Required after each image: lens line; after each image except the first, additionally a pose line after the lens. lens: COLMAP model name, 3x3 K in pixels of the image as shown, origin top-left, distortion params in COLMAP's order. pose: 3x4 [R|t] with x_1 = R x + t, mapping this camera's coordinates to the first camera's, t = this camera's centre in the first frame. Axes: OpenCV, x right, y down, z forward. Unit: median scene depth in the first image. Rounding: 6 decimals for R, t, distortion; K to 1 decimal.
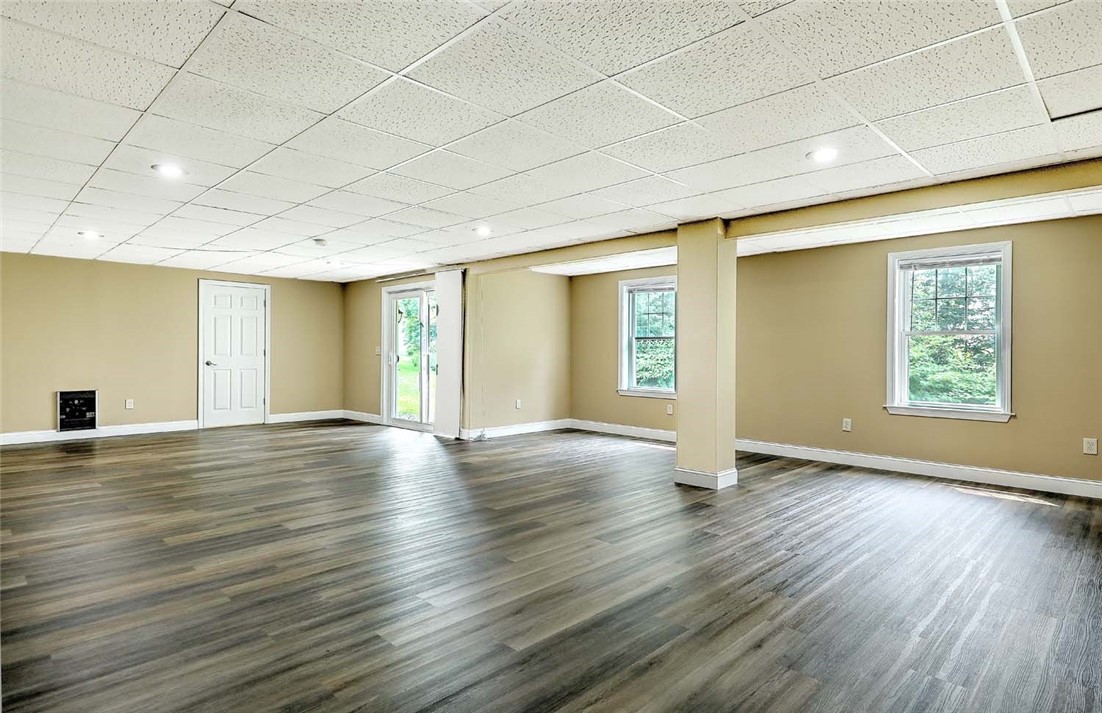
lens RADIAL K [[602.6, 0, 551.0], [0, 602.6, 356.5], [0, 0, 1]] dist [0.003380, 0.000313]
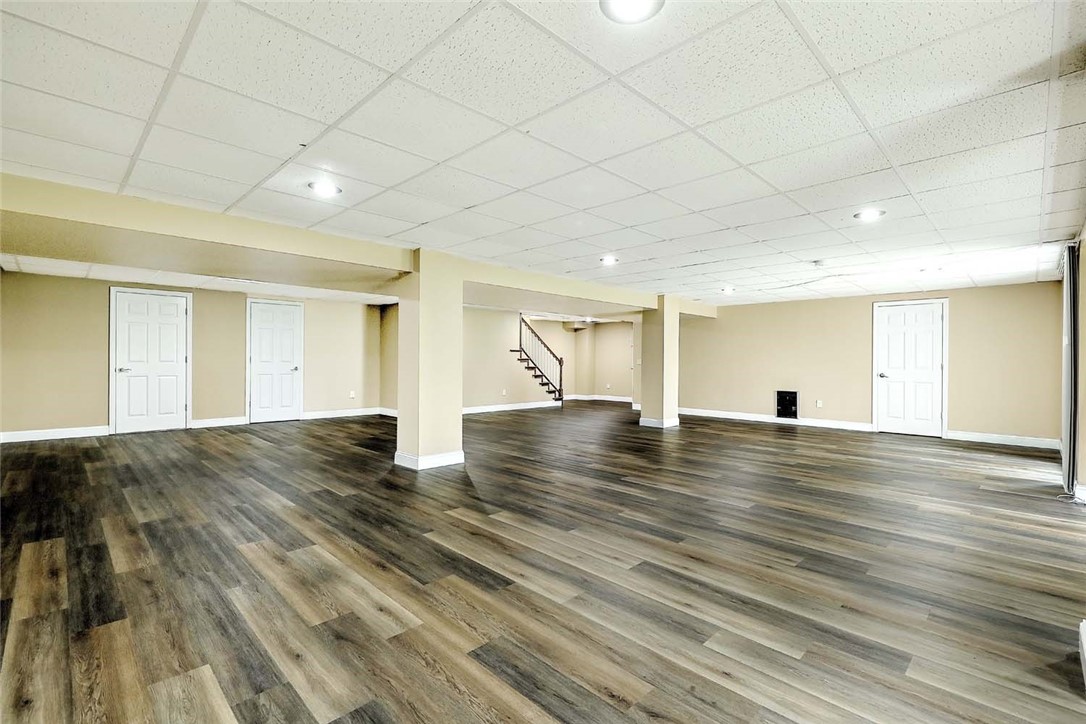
lens RADIAL K [[487.6, 0, 543.0], [0, 487.6, 362.0], [0, 0, 1]] dist [0.002407, 0.000324]
pose [[-0.016753, -0.002213, -0.999857, 0.408842], [-0.017191, 0.999850, -0.001925, -0.001582], [0.999712, 0.017157, -0.016789, 0.418784]]
